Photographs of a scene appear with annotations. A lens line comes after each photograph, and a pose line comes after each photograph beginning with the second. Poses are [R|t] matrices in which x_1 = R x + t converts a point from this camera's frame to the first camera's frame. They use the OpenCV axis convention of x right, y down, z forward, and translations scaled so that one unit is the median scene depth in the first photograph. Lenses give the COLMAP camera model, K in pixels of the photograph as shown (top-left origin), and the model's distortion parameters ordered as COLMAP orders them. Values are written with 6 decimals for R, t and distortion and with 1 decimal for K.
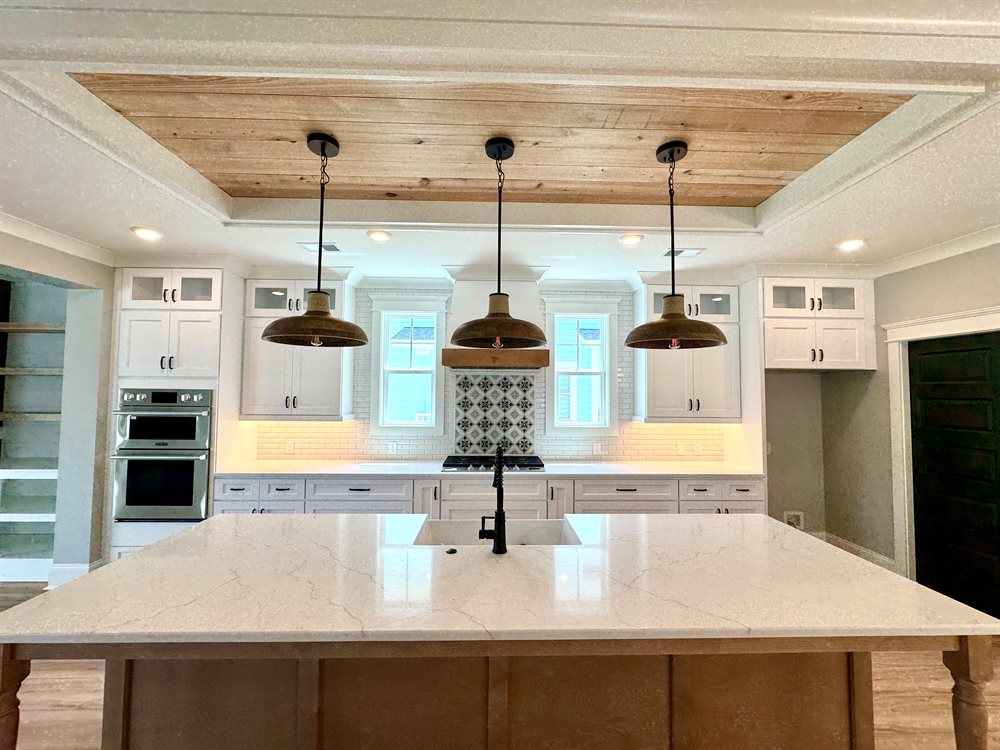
lens RADIAL K [[404.9, 0, 500.3], [0, 404.9, 374.2], [0, 0, 1]] dist [-0.000184, -0.000069]
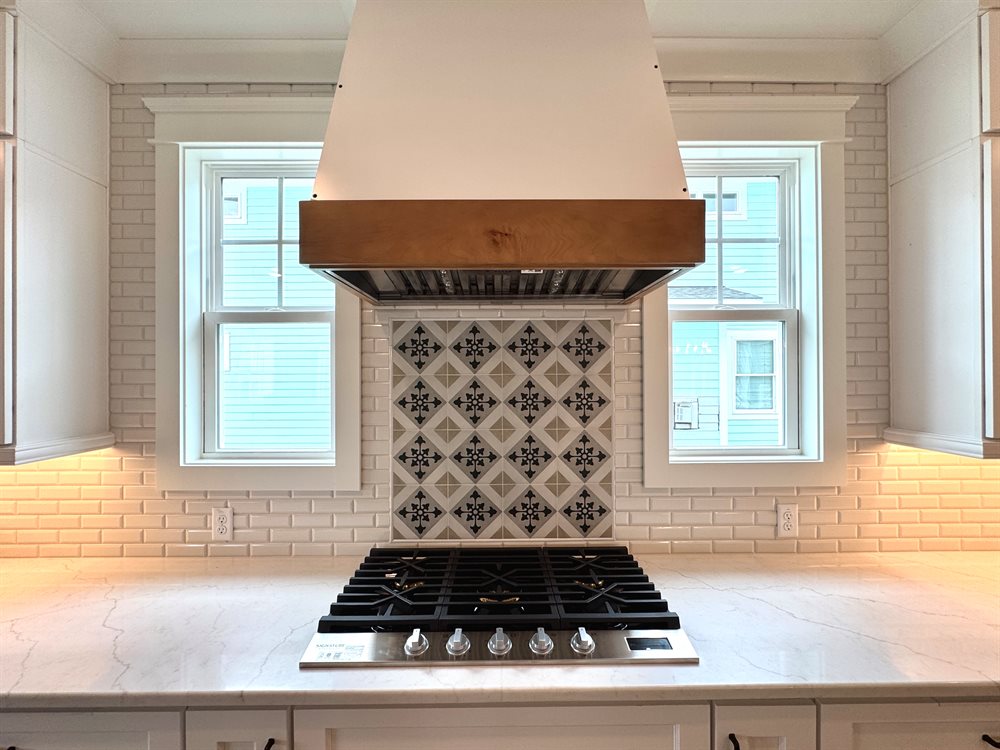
lens RADIAL K [[404.9, 0, 502.1], [0, 404.9, 372.1], [0, 0, 1]] dist [-0.000184, -0.000069]
pose [[0.999708, -0.013007, -0.020367, -0.005526], [0.013672, 0.999367, 0.032849, 0.036487], [0.019927, -0.033118, 0.999253, 0.643437]]
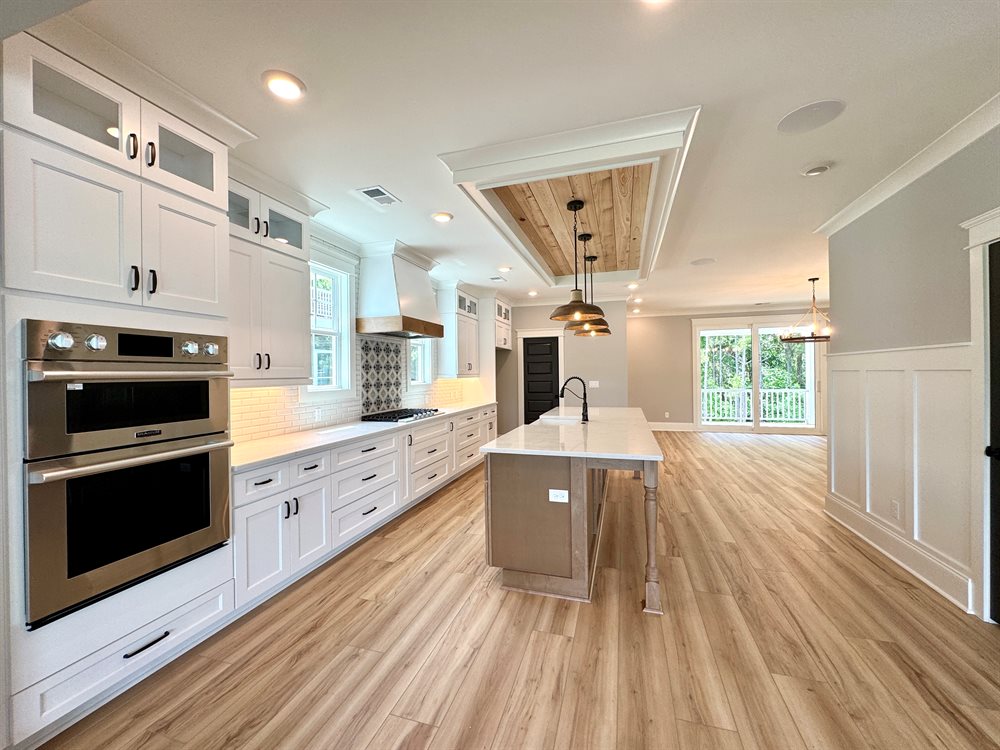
lens RADIAL K [[404.9, 0, 504.9], [0, 404.9, 373.6], [0, 0, 1]] dist [-0.000184, -0.000069]
pose [[0.303968, -0.014821, 0.952567, -0.993366], [-0.018606, 0.999596, 0.021490, 0.061653], [-0.952500, -0.024256, 0.303570, 0.329628]]
